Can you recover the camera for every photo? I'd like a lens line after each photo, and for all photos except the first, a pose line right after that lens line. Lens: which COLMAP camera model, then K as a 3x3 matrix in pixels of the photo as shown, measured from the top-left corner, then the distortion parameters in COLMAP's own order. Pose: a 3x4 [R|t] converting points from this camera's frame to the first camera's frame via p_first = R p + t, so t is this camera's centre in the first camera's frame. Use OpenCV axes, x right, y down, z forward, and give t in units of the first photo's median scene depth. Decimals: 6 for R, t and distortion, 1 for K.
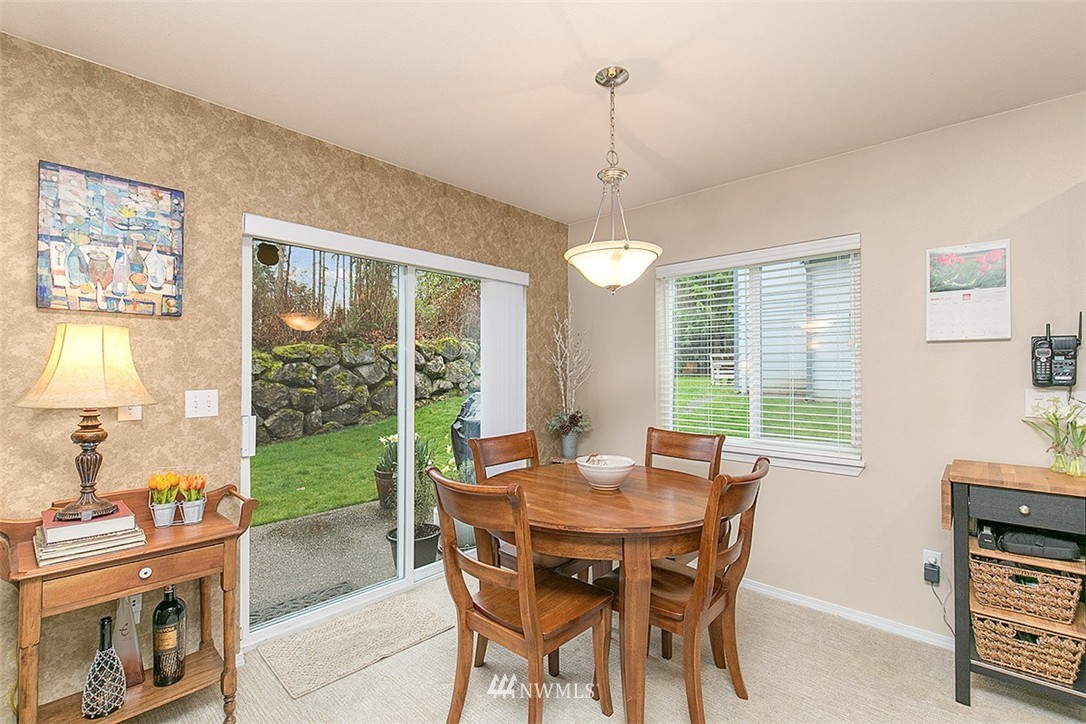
lens RADIAL K [[486.3, 0, 548.4], [0, 486.3, 362.5], [0, 0, 1]] dist [0.001036, -0.001317]
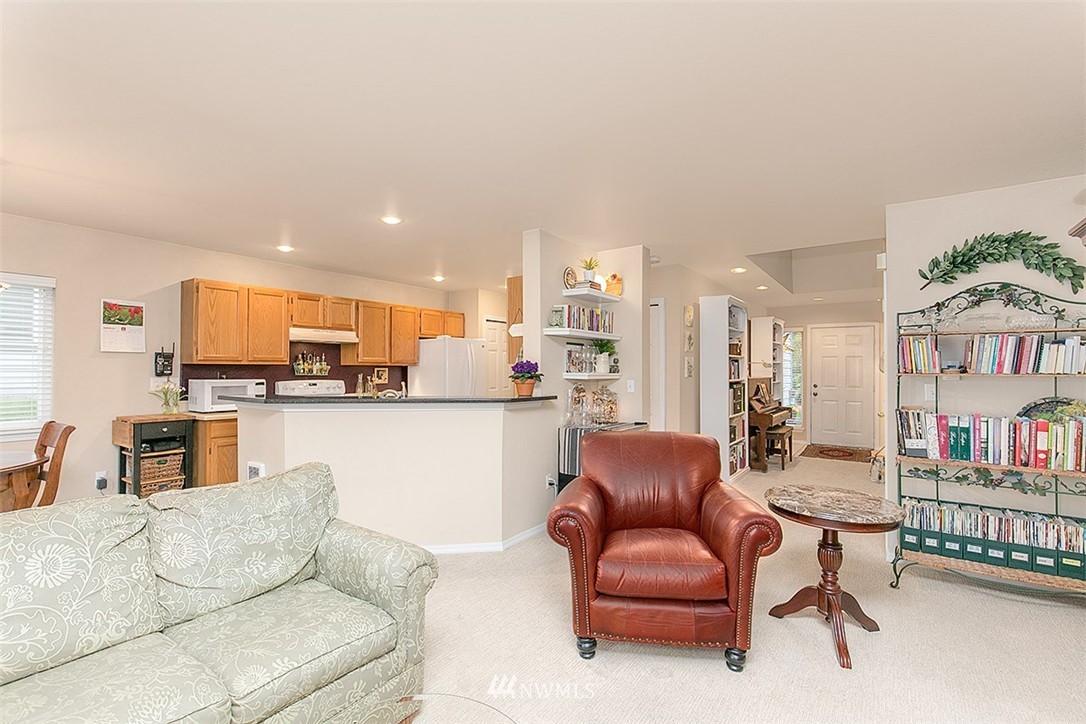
lens RADIAL K [[486.3, 0, 544.0], [0, 486.3, 364.2], [0, 0, 1]] dist [0.001036, -0.001317]
pose [[-0.117905, 0.009347, 0.992981, -1.131900], [-0.018192, 0.999768, -0.011571, -0.007186], [-0.992858, -0.019428, -0.117707, -0.366951]]
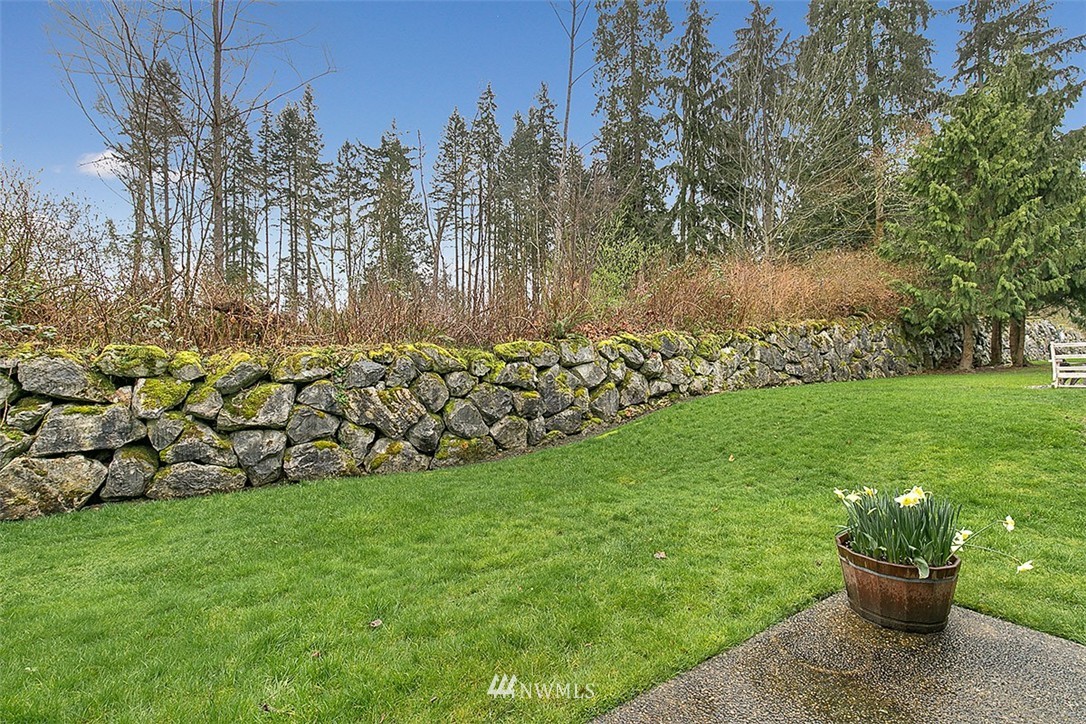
lens RADIAL K [[486.3, 0, 545.6], [0, 486.3, 365.8], [0, 0, 1]] dist [0.001036, -0.001317]
pose [[0.967128, -0.010691, -0.254066, -1.150032], [0.013402, 0.999870, 0.008942, -0.004652], [0.253938, -0.012053, 0.967145, 0.788415]]
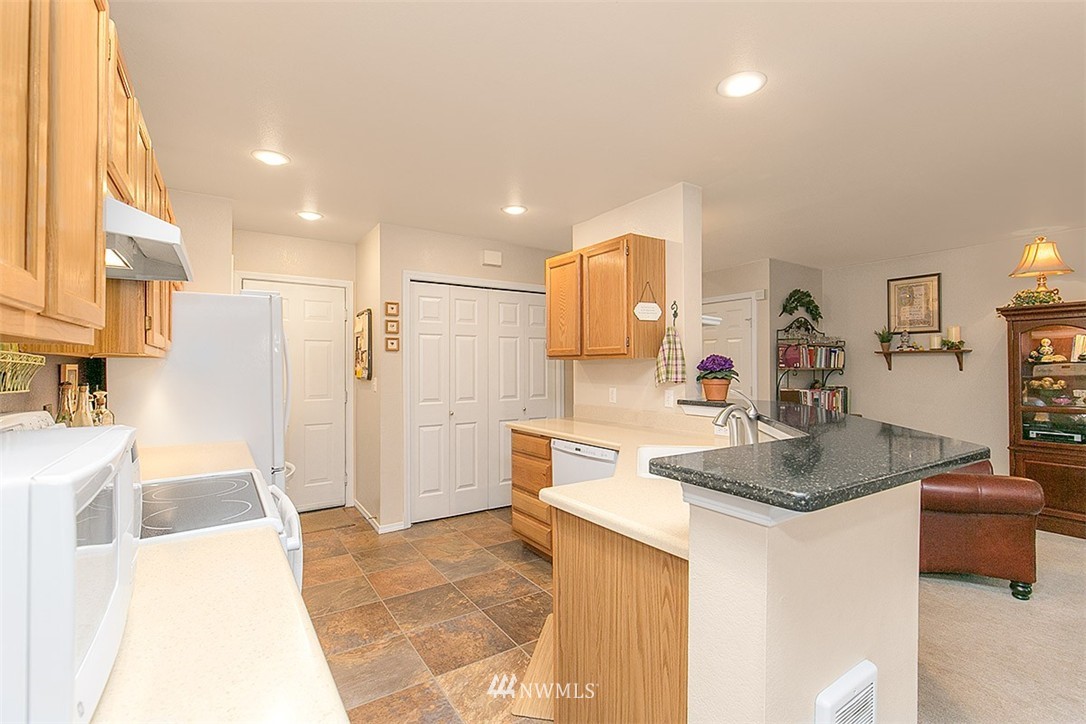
lens RADIAL K [[486.3, 0, 544.0], [0, 486.3, 364.0], [0, 0, 1]] dist [0.001036, -0.001317]
pose [[-0.968885, 0.000031, 0.247510, 0.614451], [-0.004690, 0.999818, -0.018483, 0.013114], [-0.247466, -0.019069, -0.968709, 0.858668]]
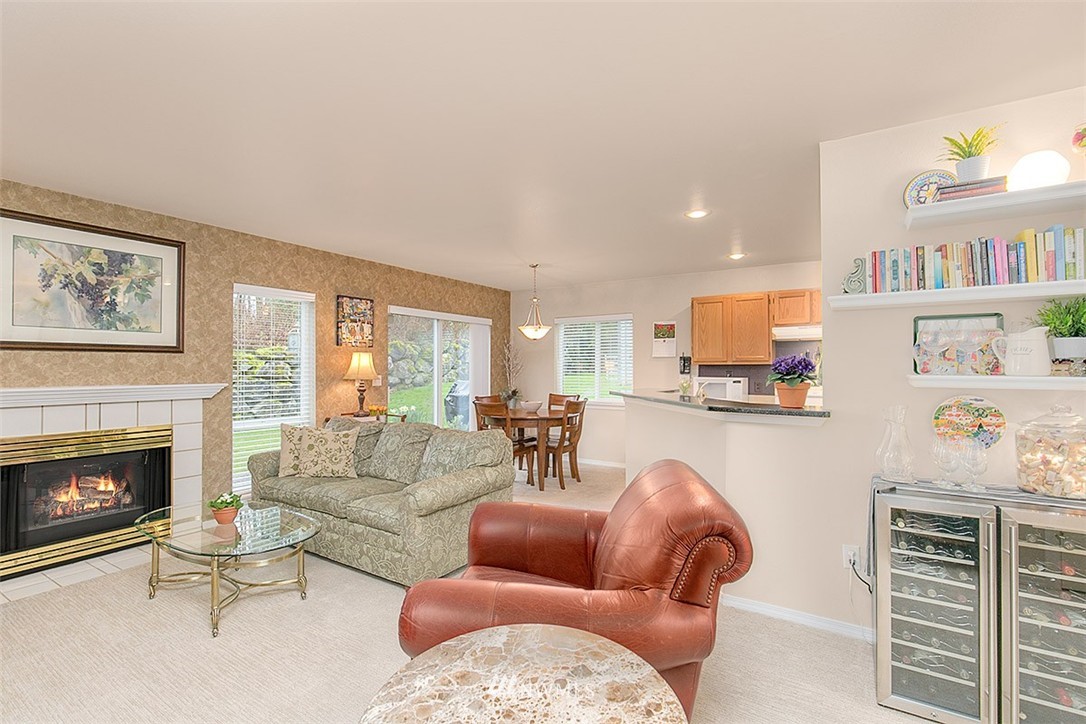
lens RADIAL K [[486.3, 0, 548.8], [0, 486.3, 364.7], [0, 0, 1]] dist [0.001036, -0.001317]
pose [[0.985473, 0.002645, 0.169812, -0.220854], [-0.004026, 0.999962, 0.007790, -0.020541], [-0.169785, -0.008361, 0.985446, -1.486460]]
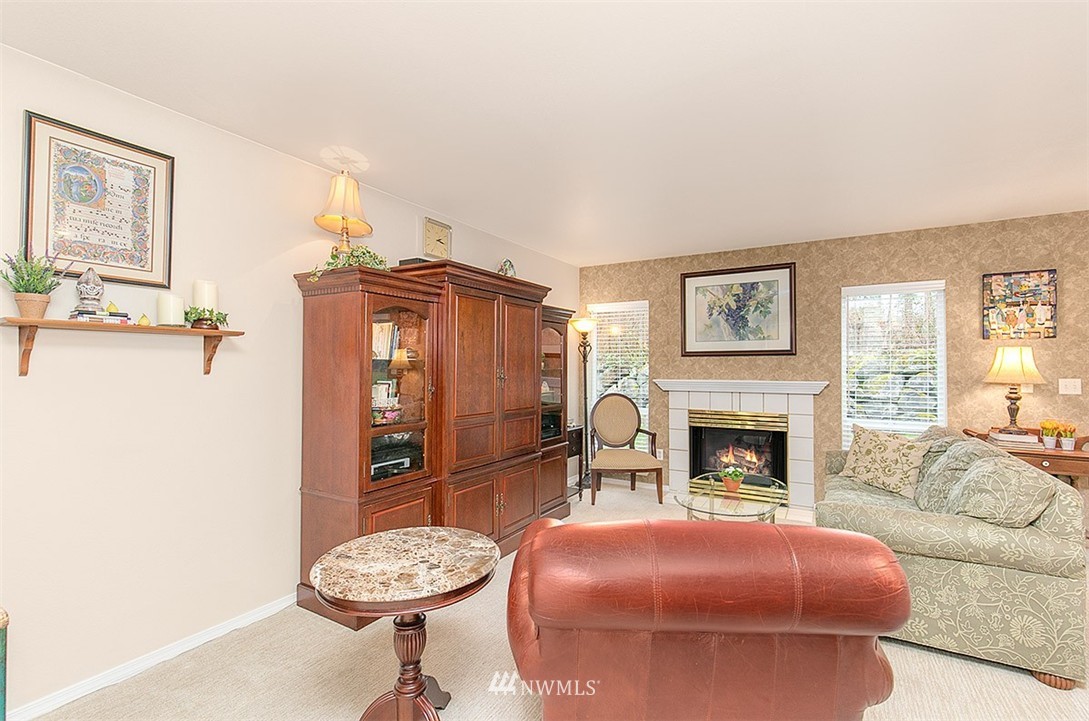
lens RADIAL K [[489.9, 0, 548.2], [0, 489.9, 362.8], [0, 0, 1]] dist [0.002809, -0.000657]
pose [[0.201253, -0.009087, -0.979497, 0.560692], [0.012598, 0.999898, -0.006688, -0.010700], [0.979458, -0.010994, 0.201347, -1.044261]]
